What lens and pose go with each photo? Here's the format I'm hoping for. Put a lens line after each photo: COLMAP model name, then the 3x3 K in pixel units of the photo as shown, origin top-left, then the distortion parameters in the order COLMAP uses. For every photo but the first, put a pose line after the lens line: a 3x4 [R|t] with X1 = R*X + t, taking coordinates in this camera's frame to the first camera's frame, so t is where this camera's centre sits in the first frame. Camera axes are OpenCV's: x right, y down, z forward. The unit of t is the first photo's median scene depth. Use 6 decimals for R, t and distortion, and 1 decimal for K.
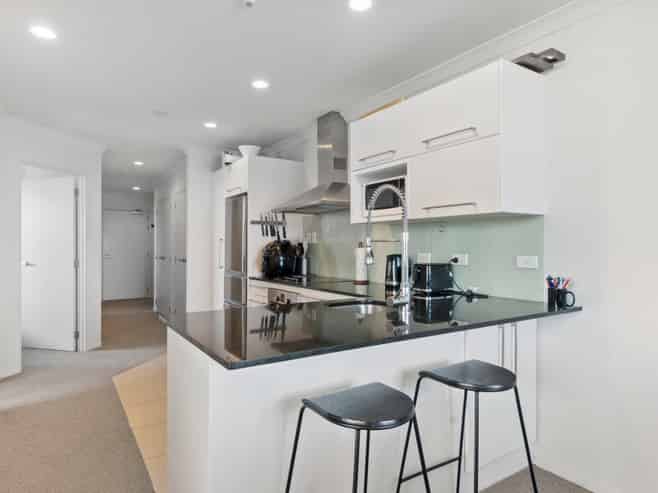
lens RADIAL K [[397.2, 0, 329.0], [0, 397.2, 246.5], [0, 0, 1]] dist [0.000947, 0.000081]
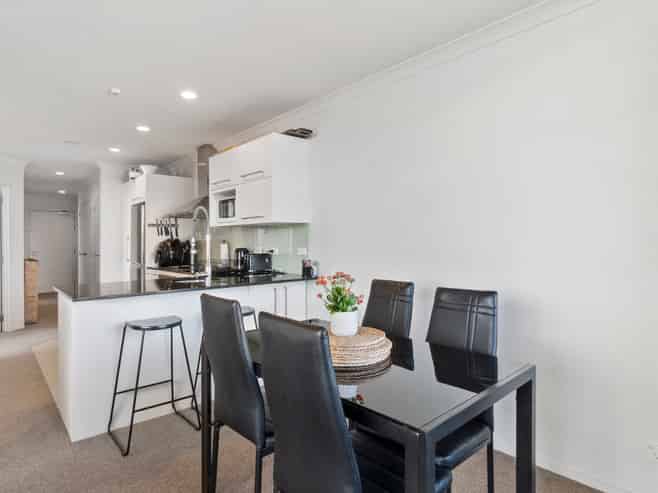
lens RADIAL K [[379.5, 0, 328.0], [0, 379.5, 240.8], [0, 0, 1]] dist [-0.004146, -0.000677]
pose [[0.989949, -0.008866, 0.141144, 0.214300], [0.009388, 0.999951, -0.003033, 0.000389], [-0.141111, 0.004328, 0.989984, -0.318242]]
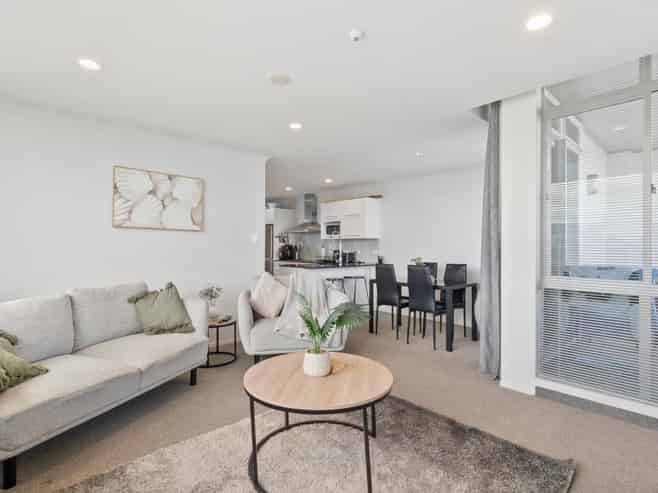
lens RADIAL K [[331.4, 0, 329.0], [0, 331.4, 246.5], [0, 0, 1]] dist [0.000574, 0.000024]
pose [[0.986271, 0.005831, 0.165034, -0.206168], [-0.005339, 0.999980, -0.003425, 0.001623], [-0.165050, 0.002497, 0.986282, -0.989747]]
